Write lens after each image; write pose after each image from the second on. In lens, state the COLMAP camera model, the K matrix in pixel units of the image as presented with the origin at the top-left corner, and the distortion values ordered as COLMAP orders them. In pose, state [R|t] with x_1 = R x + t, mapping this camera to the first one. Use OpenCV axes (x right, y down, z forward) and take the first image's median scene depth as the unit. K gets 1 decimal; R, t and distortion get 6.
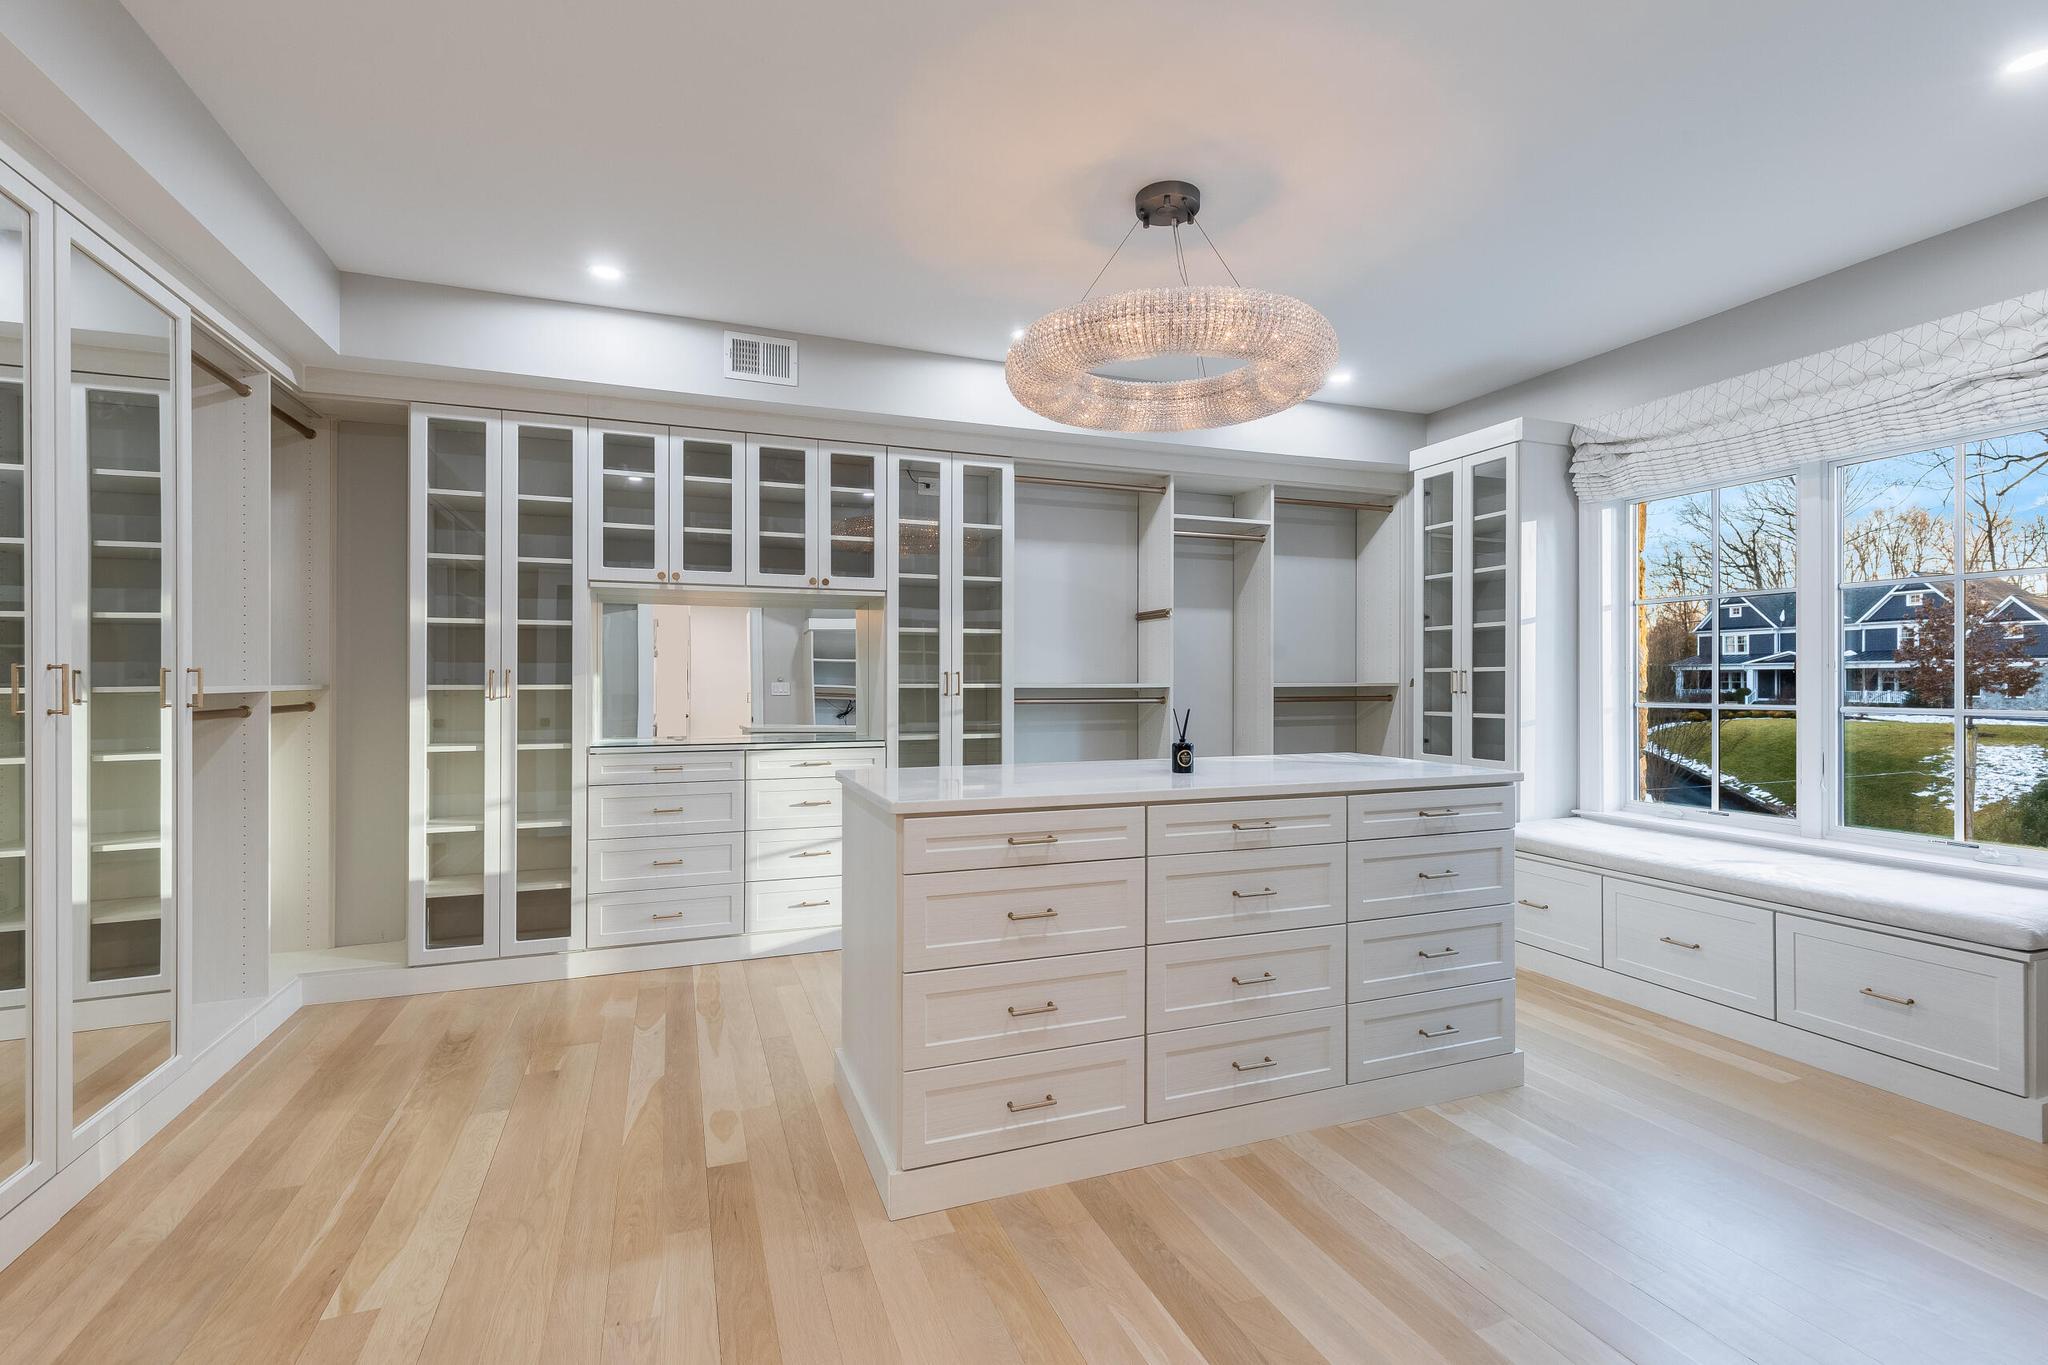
lens RADIAL K [[932.1, 0, 1042.4], [0, 932.1, 682.6], [0, 0, 1]] dist [-0.003113, 0.000989]
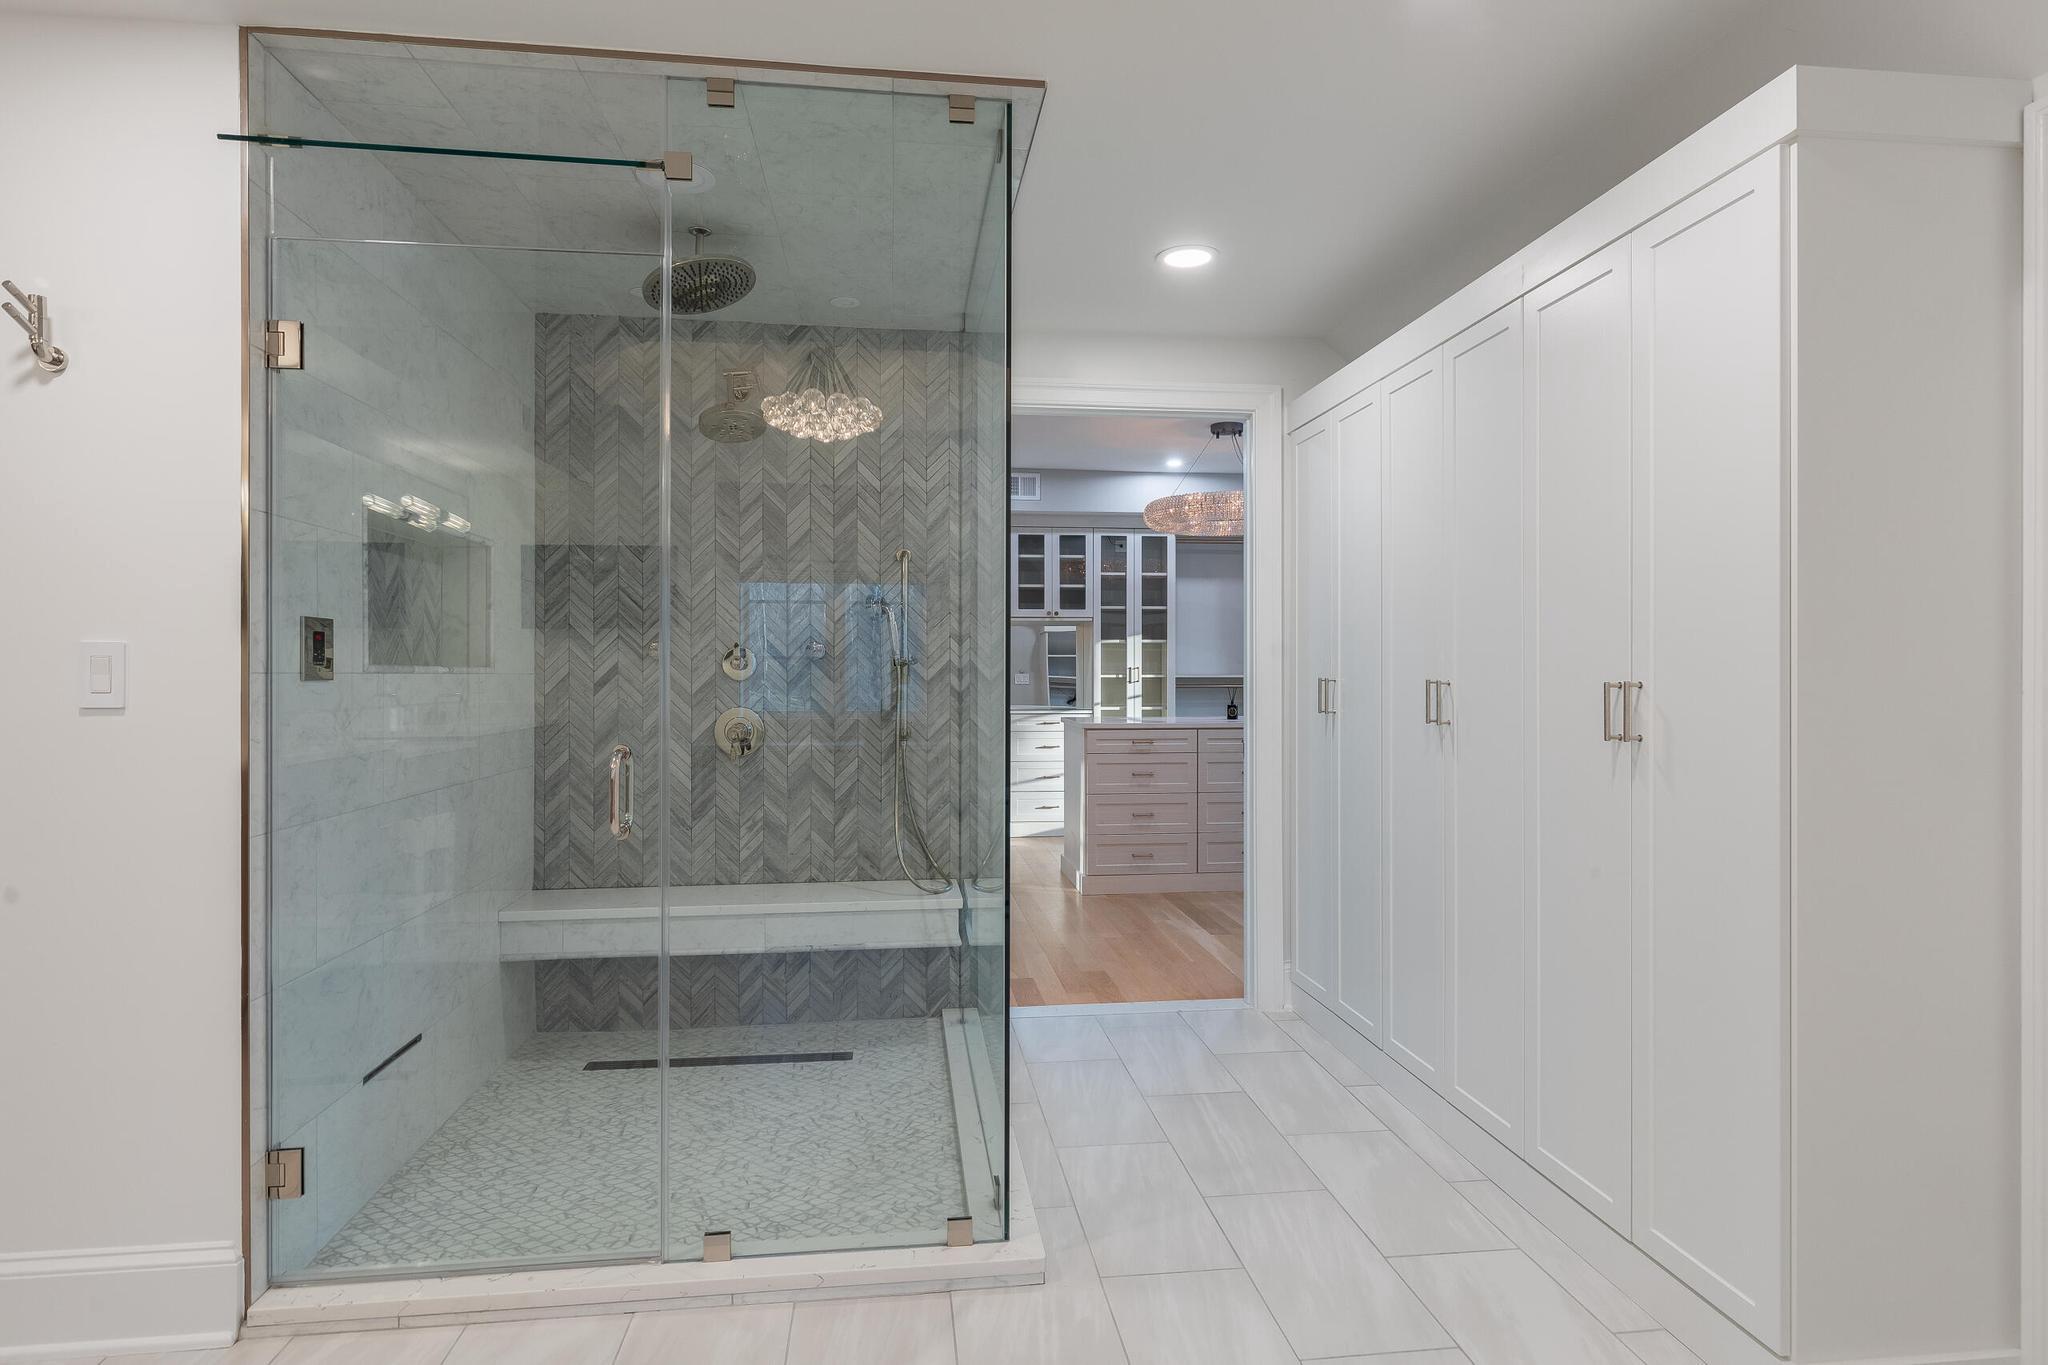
lens RADIAL K [[1108.3, 0, 1023.8], [0, 1108.3, 681.4], [0, 0, 1]] dist [-0.000387, -0.000810]
pose [[0.966227, -0.001090, -0.257688, 0.206111], [0.002746, 0.999978, 0.006070, 0.000353], [0.257676, -0.006572, 0.966209, -0.865324]]
